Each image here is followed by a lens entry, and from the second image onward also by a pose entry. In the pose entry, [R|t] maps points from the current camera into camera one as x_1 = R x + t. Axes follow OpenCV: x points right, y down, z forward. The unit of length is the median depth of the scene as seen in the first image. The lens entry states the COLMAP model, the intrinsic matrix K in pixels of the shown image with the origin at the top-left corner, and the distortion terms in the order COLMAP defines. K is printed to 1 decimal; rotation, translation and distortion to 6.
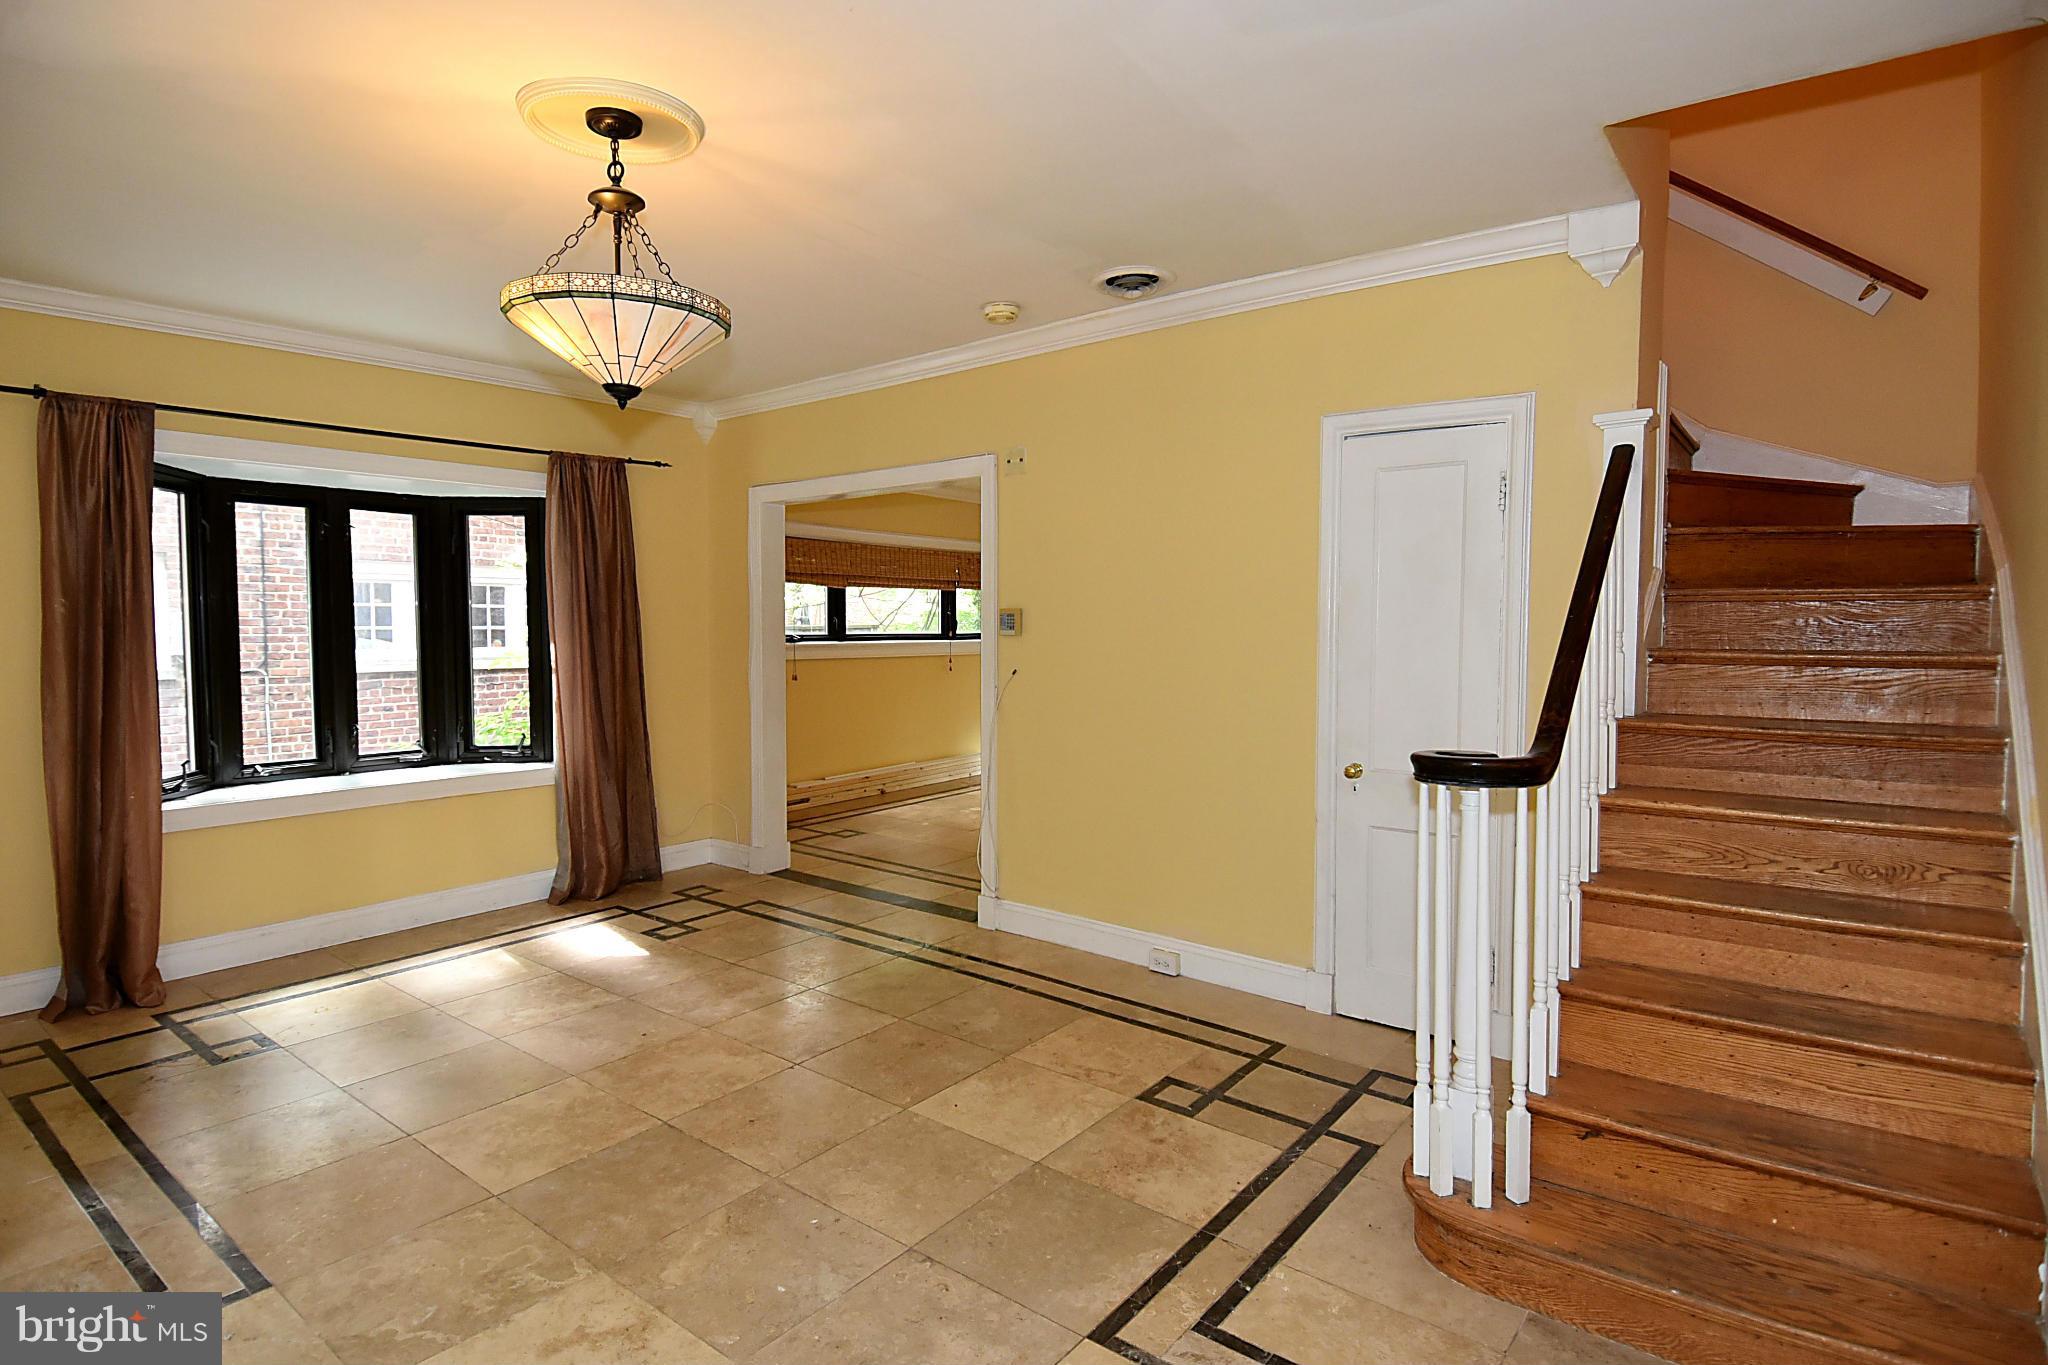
lens RADIAL K [[1058.1, 0, 1021.8], [0, 1058.1, 692.4], [0, 0, 1]] dist [0.059172, -0.049864]
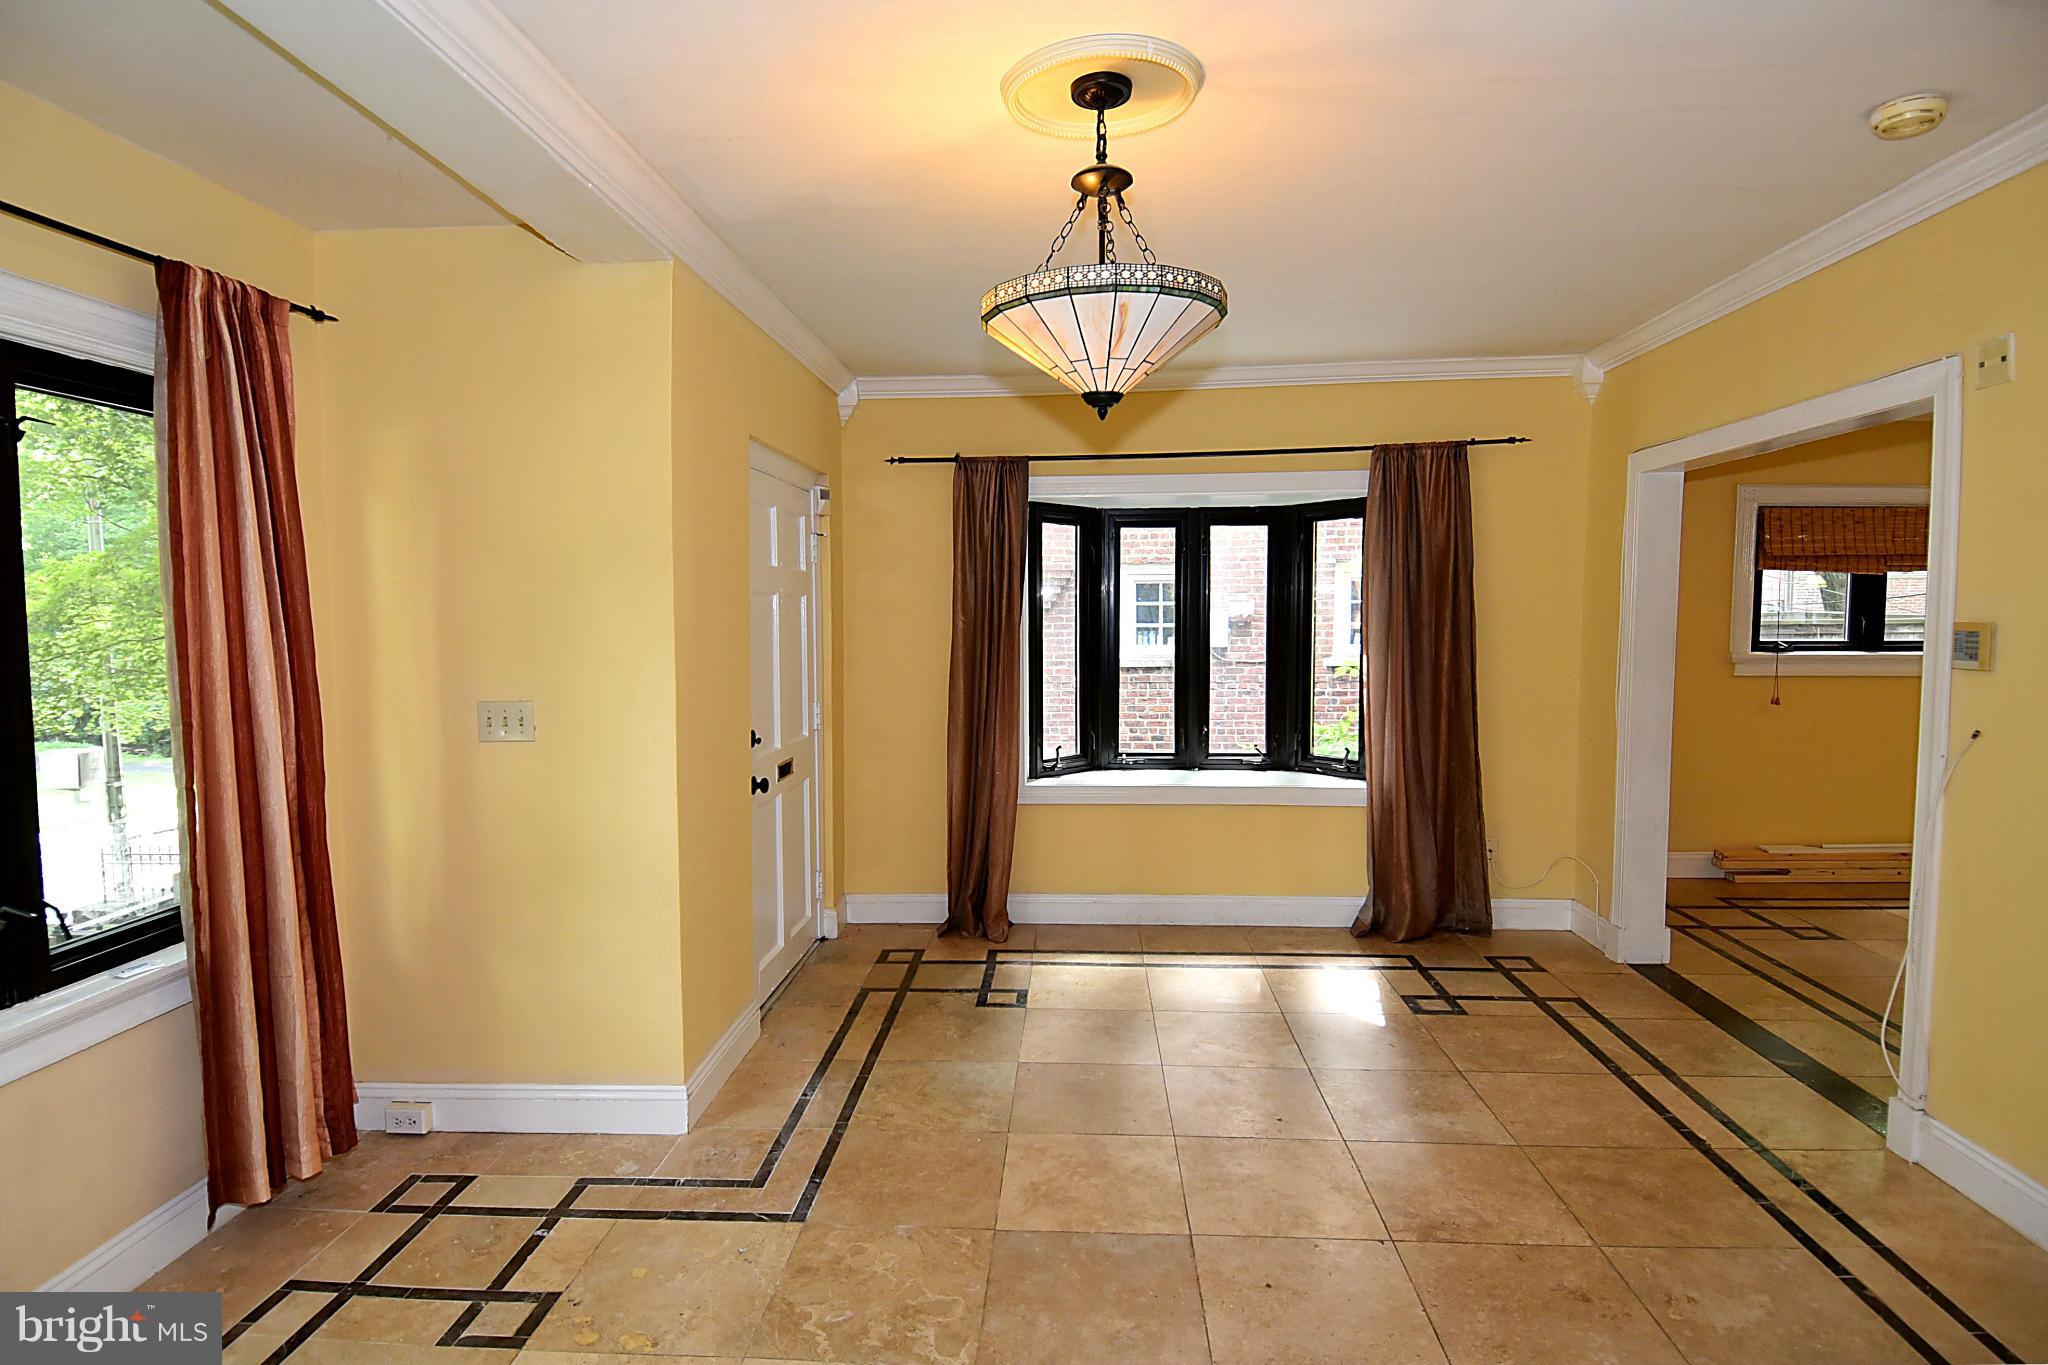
lens RADIAL K [[1088.9, 0, 1015.2], [0, 1088.9, 678.5], [0, 0, 1]] dist [0.062279, -0.066869]
pose [[0.563509, 0.050434, -0.824569, 0.215561], [-0.049227, 0.998411, 0.027425, -0.045513], [0.824642, 0.025137, 0.565096, 0.273016]]
